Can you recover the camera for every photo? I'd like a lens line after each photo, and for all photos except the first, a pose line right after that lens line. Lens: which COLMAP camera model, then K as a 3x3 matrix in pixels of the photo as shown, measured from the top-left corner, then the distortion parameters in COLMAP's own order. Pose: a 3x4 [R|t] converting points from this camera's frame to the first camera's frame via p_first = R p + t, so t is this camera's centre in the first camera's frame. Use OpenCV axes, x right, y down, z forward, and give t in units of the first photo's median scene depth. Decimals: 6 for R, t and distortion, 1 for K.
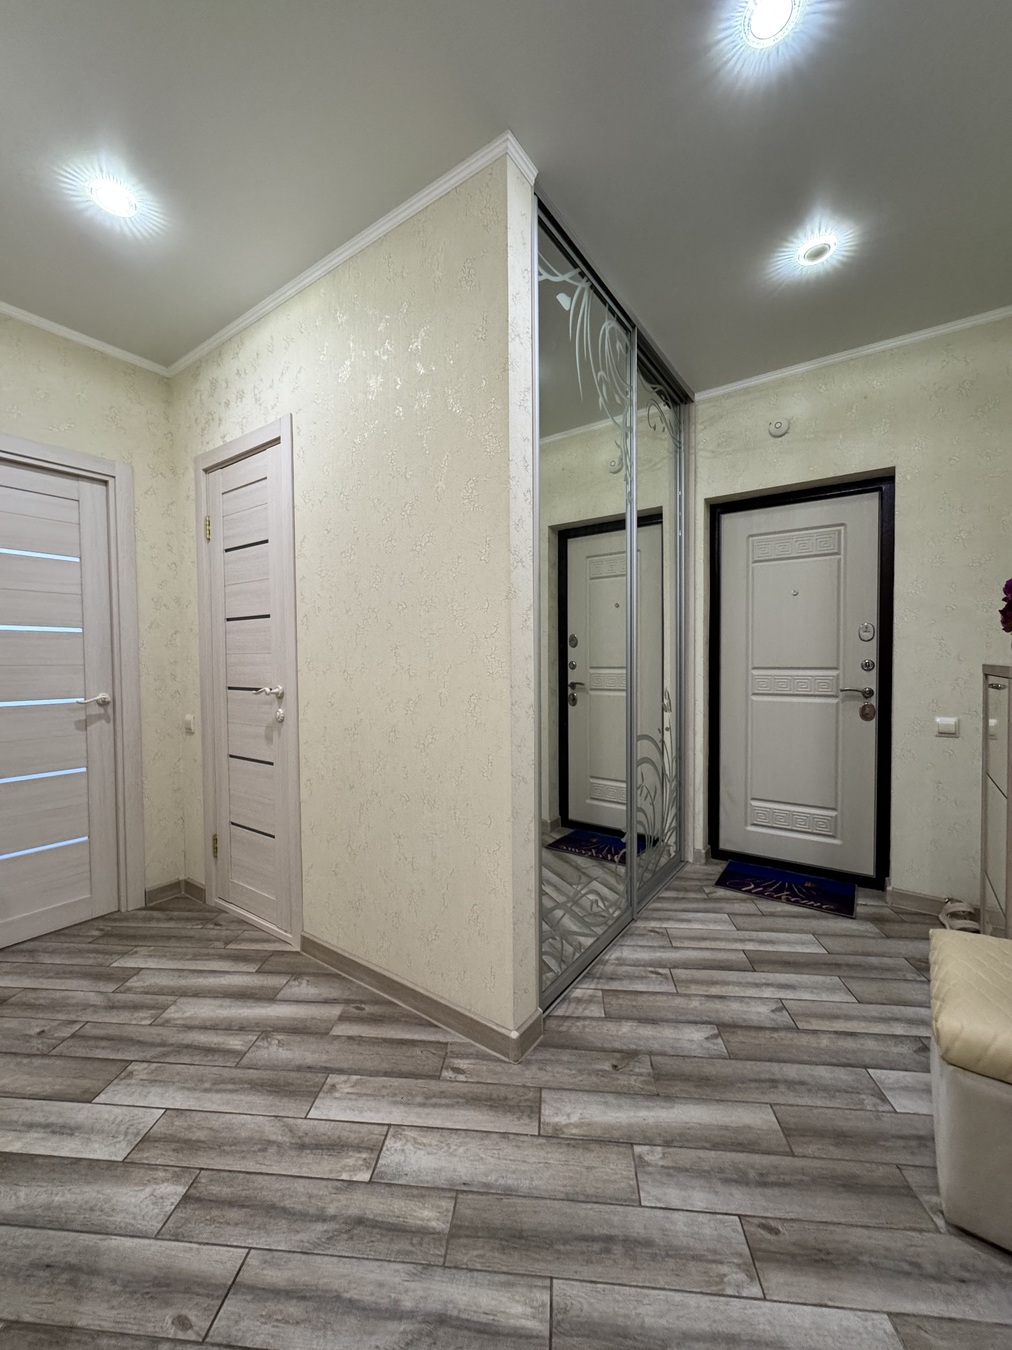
lens RADIAL K [[538.2, 0, 506.9], [0, 538.2, 674.6], [0, 0, 1]] dist [-0.002170, 0.000325]
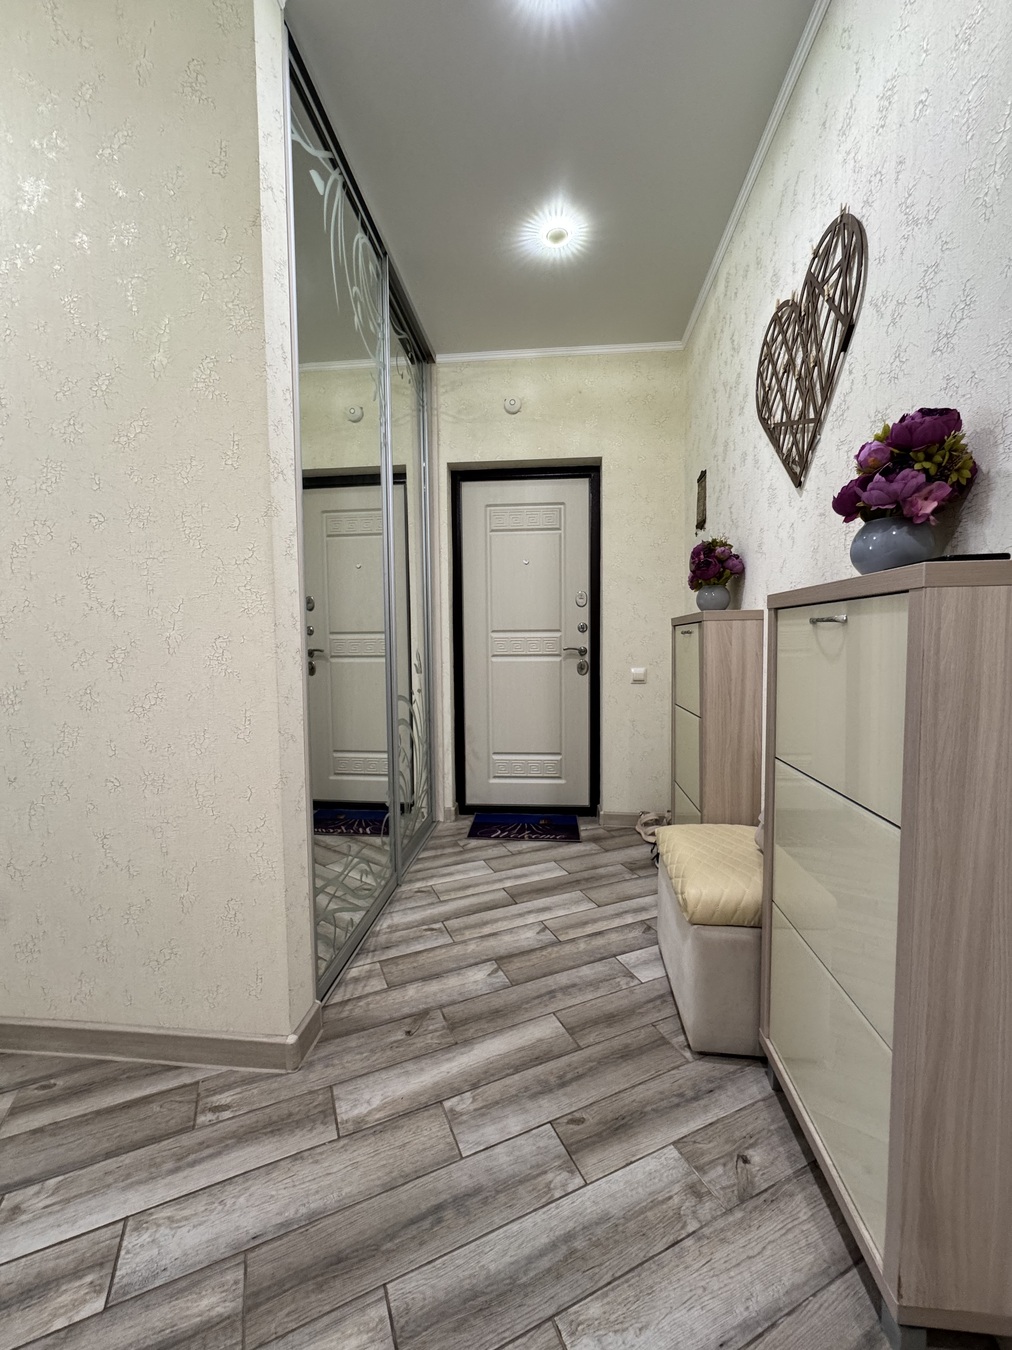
lens RADIAL K [[538.2, 0, 506.6], [0, 538.2, 674.2], [0, 0, 1]] dist [-0.002170, 0.000325]
pose [[0.868803, -0.031114, 0.494180, -0.082226], [0.017888, 0.999345, 0.031472, 0.069221], [-0.494835, -0.018503, 0.868790, 0.099466]]
